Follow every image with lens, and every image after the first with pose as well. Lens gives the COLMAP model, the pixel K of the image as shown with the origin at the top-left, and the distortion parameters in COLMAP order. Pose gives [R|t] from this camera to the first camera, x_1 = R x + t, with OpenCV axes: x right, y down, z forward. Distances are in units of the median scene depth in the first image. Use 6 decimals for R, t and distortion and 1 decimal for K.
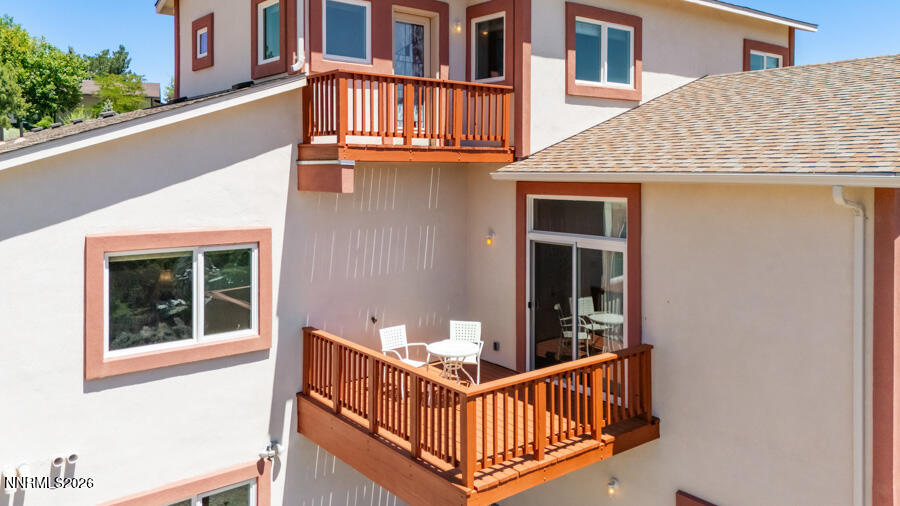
lens RADIAL K [[700.3, 0, 447.3], [0, 700.3, 180.3], [0, 0, 1]] dist [0.107065, -0.005542]
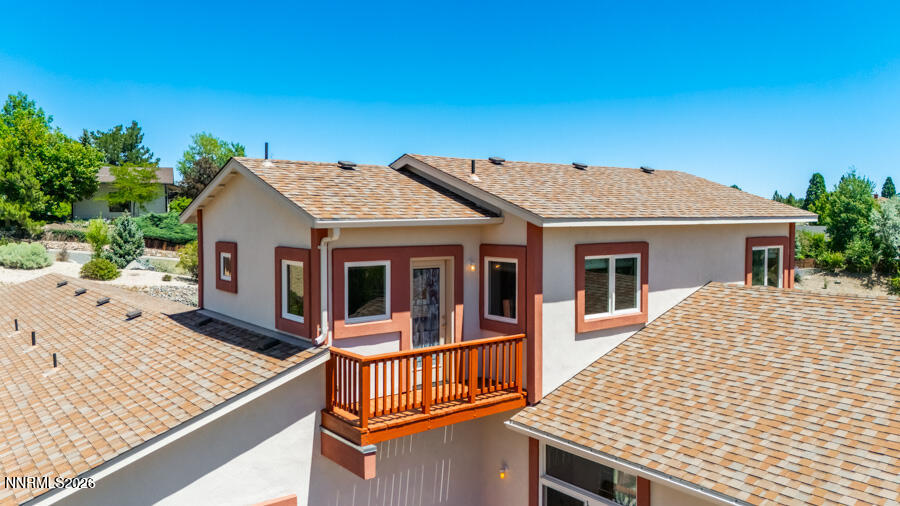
lens RADIAL K [[684.8, 0, 450.0], [0, 684.8, 253.0], [0, 0, 1]] dist [0.109315, 0.001778]
pose [[0.999991, -0.001416, -0.003881, -0.013920], [0.001554, 0.999355, 0.035877, -0.277492], [0.003828, -0.035882, 0.999349, -0.017591]]
